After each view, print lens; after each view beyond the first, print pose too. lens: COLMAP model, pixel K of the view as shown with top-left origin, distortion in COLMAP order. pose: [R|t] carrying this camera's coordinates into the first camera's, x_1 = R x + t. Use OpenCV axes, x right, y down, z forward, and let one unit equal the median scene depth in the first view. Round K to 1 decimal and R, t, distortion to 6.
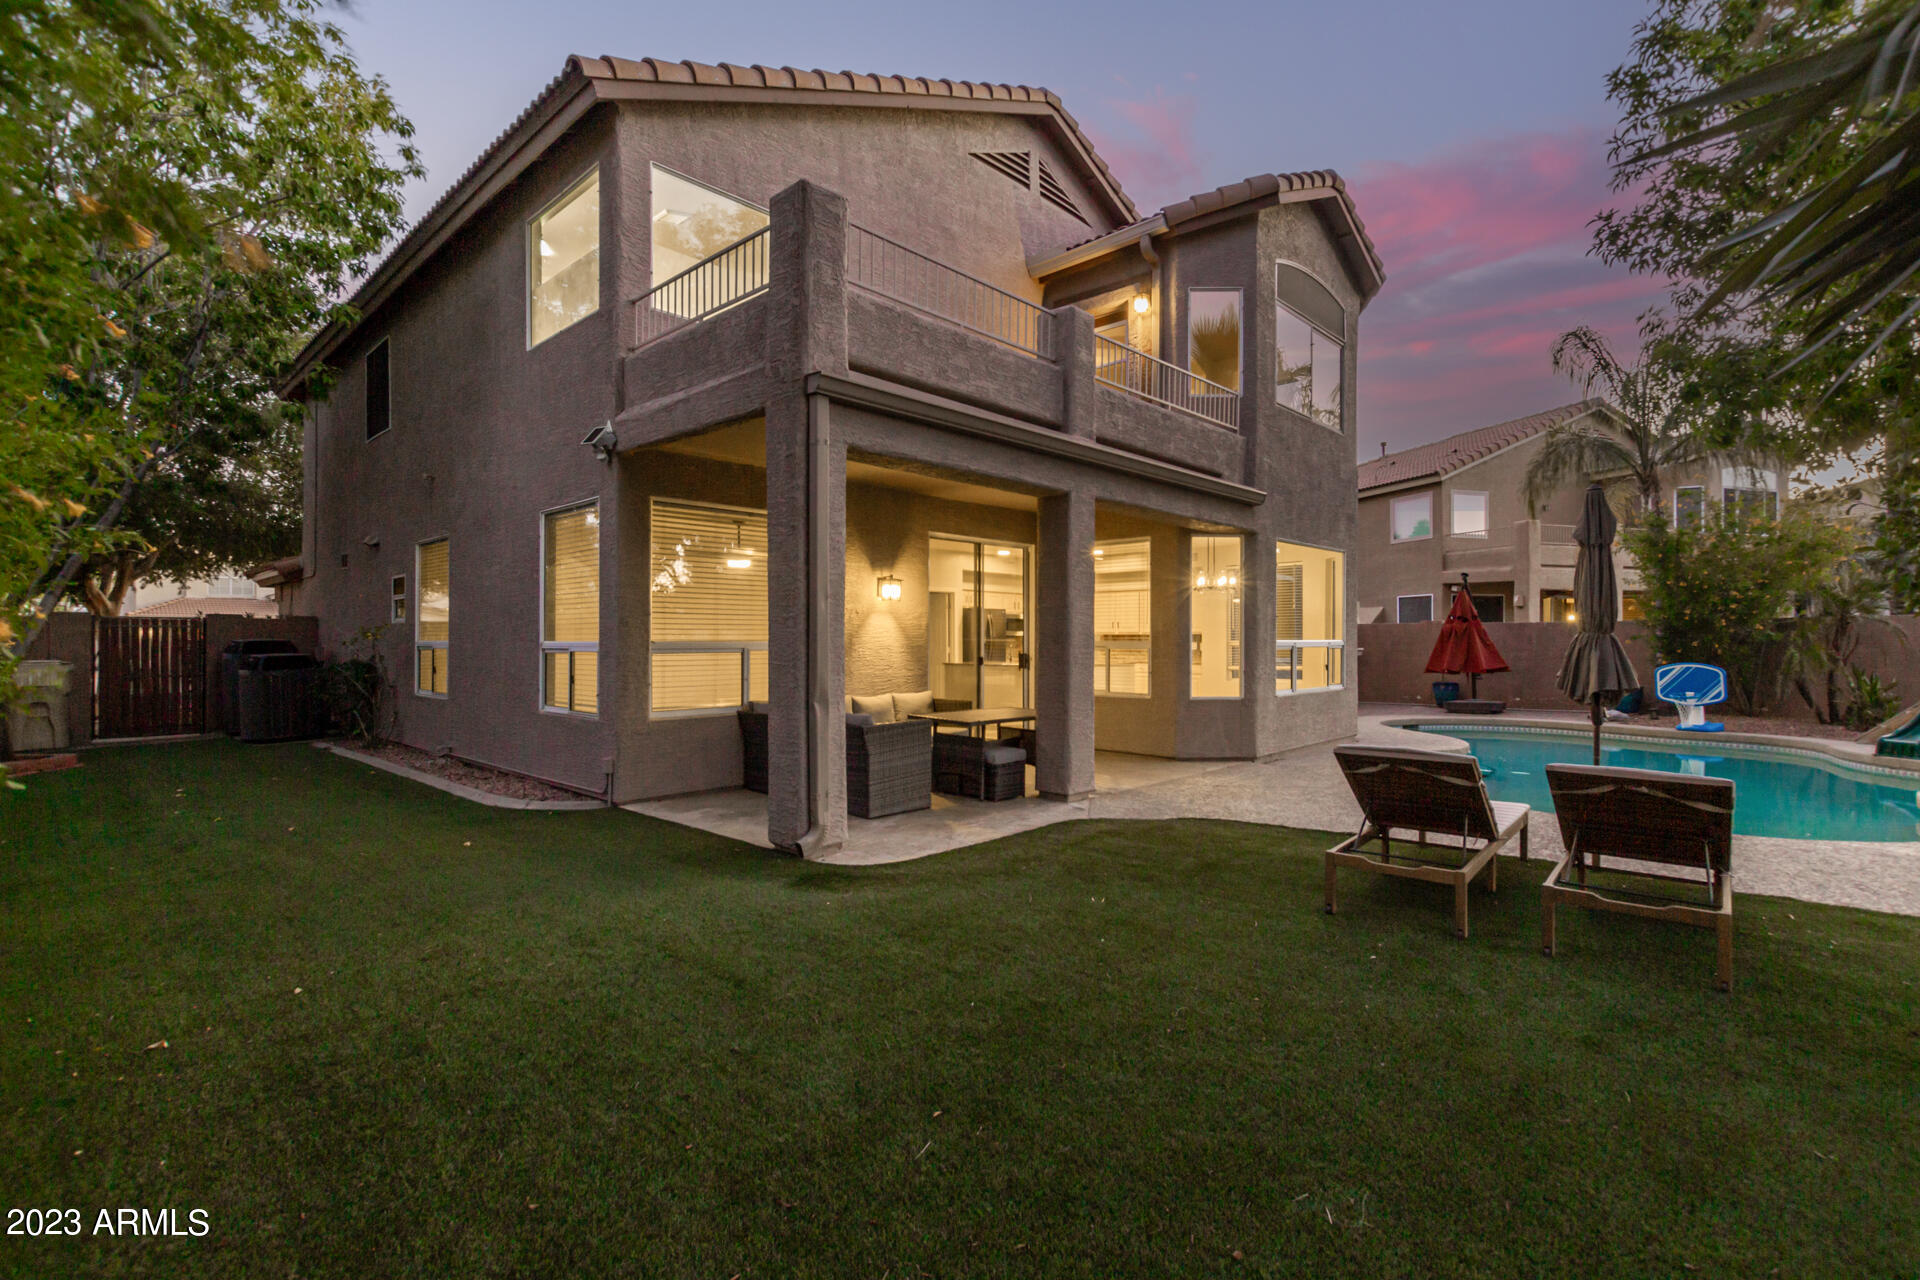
lens RADIAL K [[883.0, 0, 952.8], [0, 883.0, 638.5], [0, 0, 1]] dist [-0.000256, -0.001776]
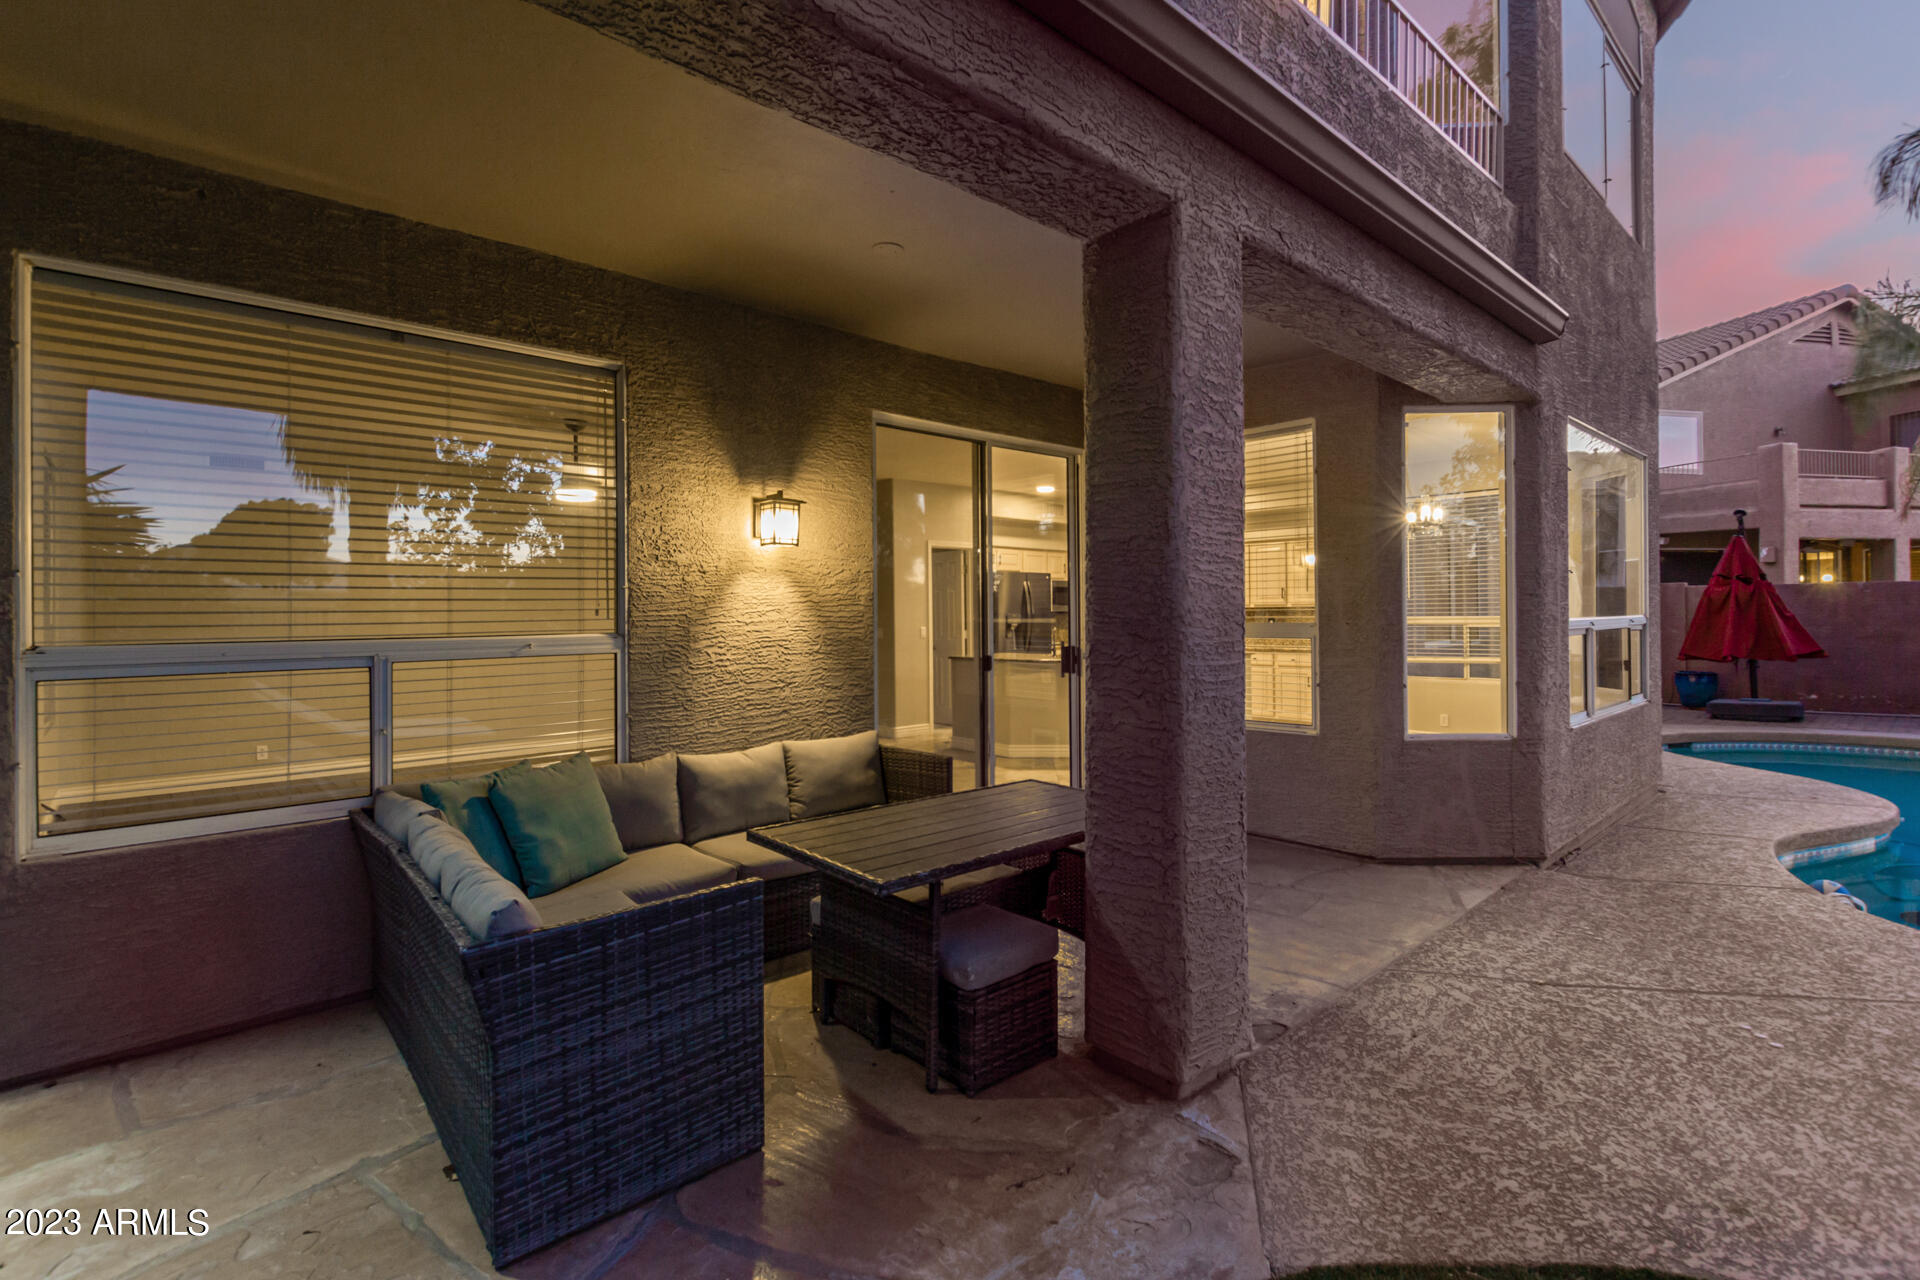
lens RADIAL K [[883.0, 0, 952.1], [0, 883.0, 615.0], [0, 0, 1]] dist [-0.000256, -0.001776]
pose [[0.997397, -0.010487, -0.071334, 0.041955], [0.010746, 0.999937, 0.003247, -0.004478], [0.071296, -0.004005, 0.997447, 0.396601]]
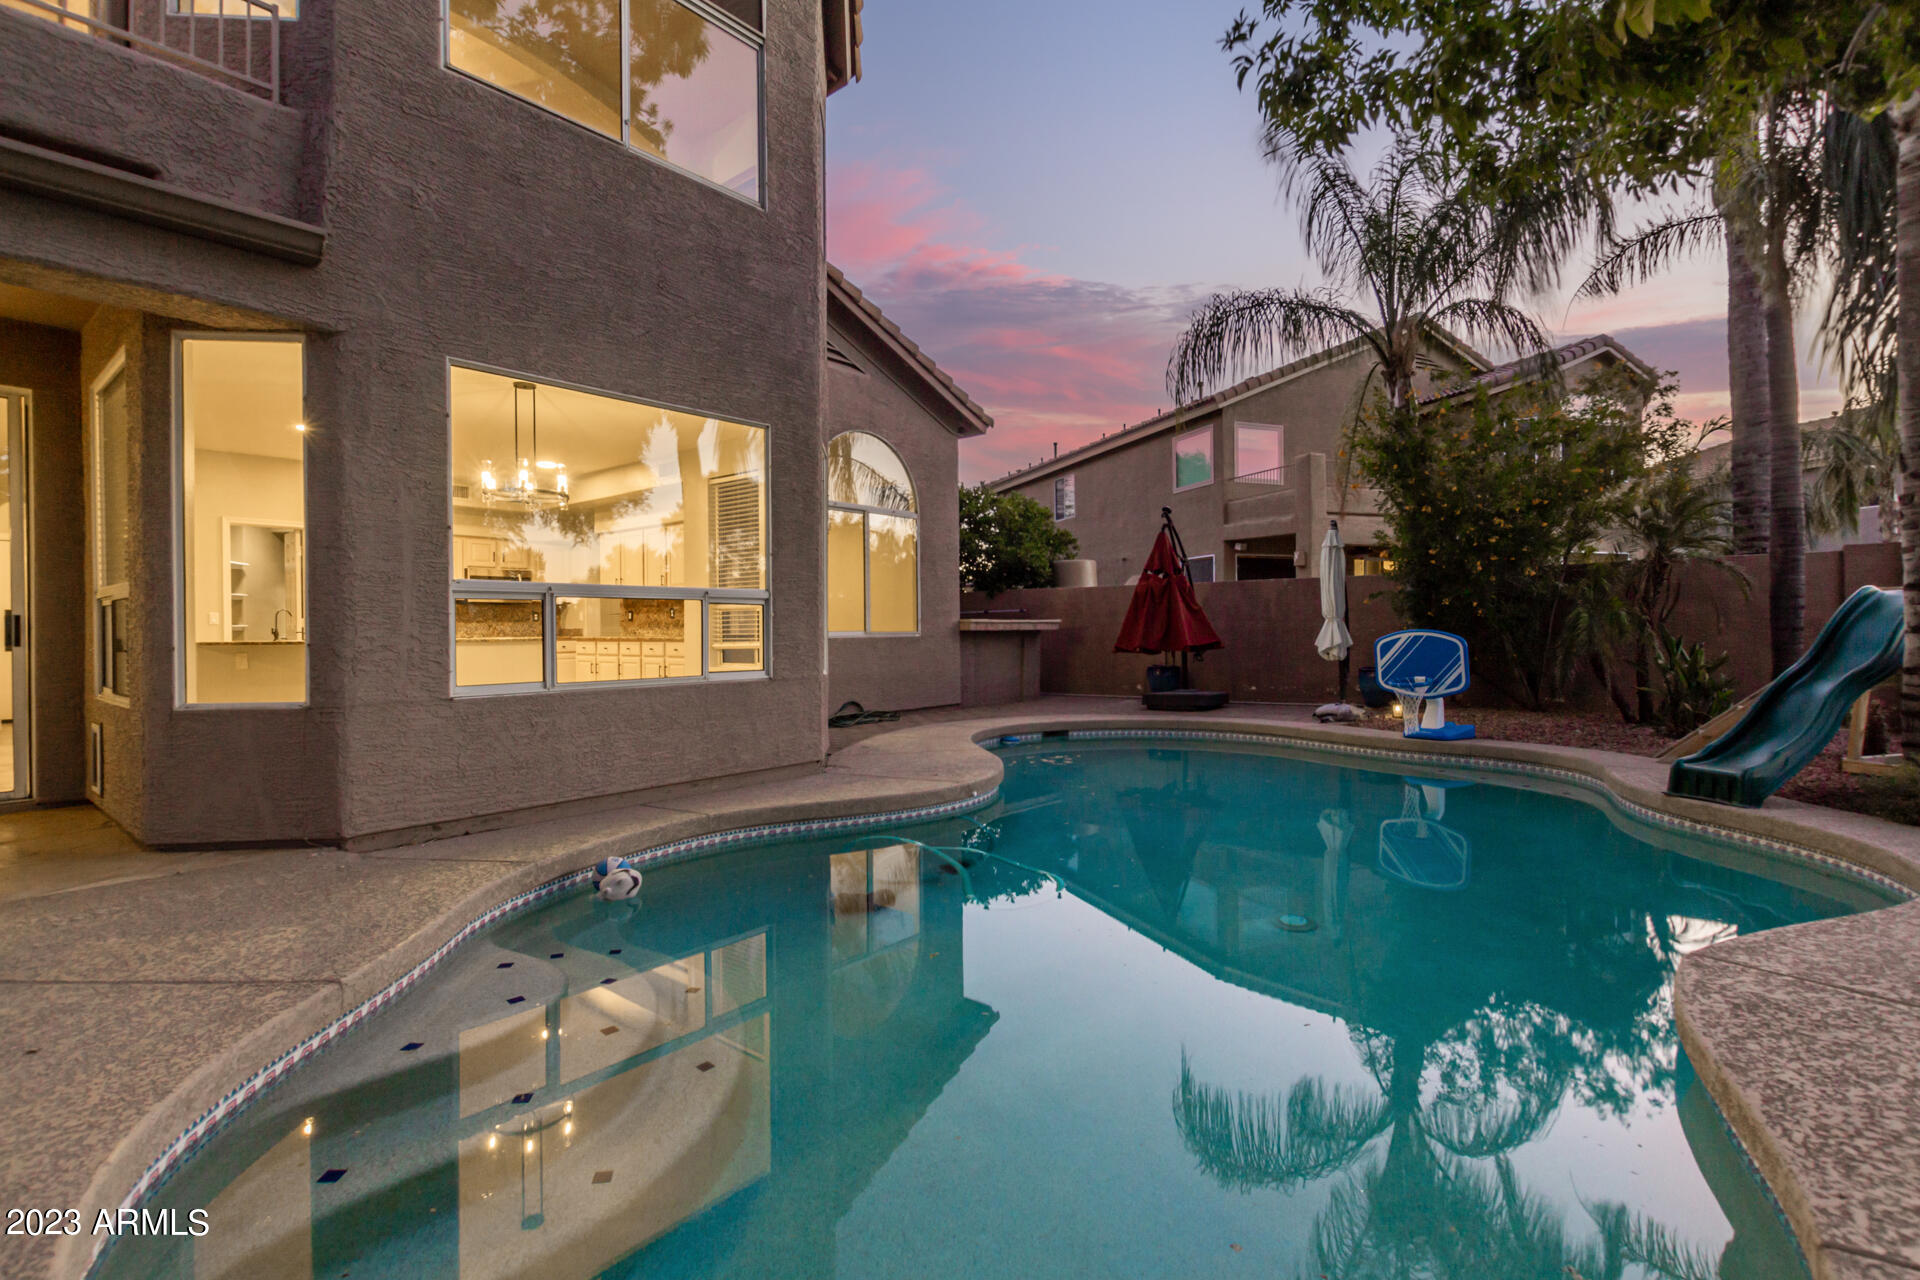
lens RADIAL K [[883.0, 0, 965.1], [0, 883.0, 641.2], [0, 0, 1]] dist [-0.000256, -0.001776]
pose [[0.997327, -0.009687, 0.072418, 0.507664], [0.008573, 0.999840, 0.015687, 0.025219], [-0.072558, -0.015025, 0.997251, 0.435231]]
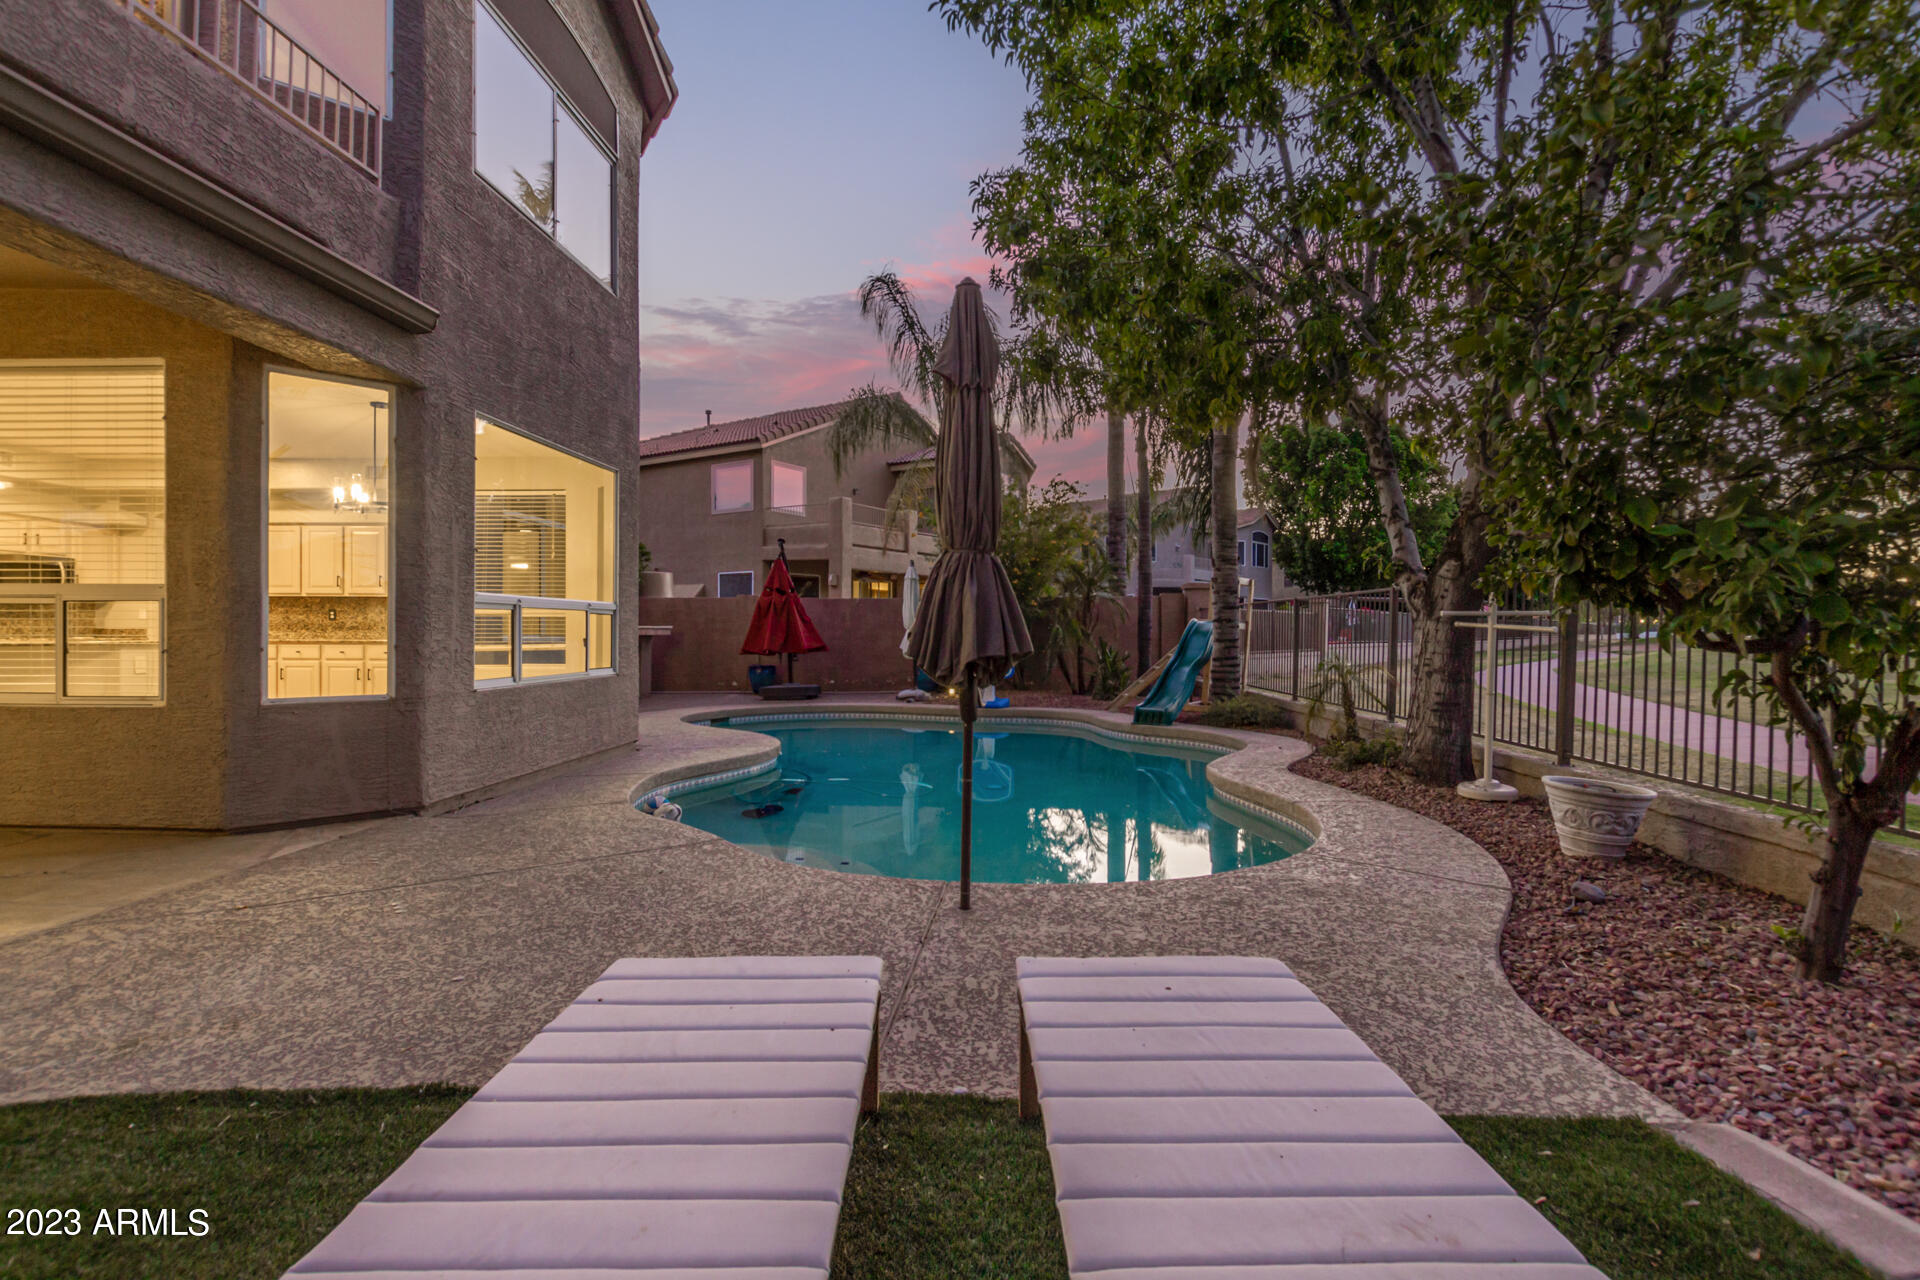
lens RADIAL K [[883.0, 0, 964.2], [0, 883.0, 640.3], [0, 0, 1]] dist [-0.000256, -0.001776]
pose [[0.751176, -0.004720, 0.660085, 0.192972], [-0.003411, 0.999933, 0.011032, 0.021684], [-0.660094, -0.010539, 0.751109, 0.310592]]
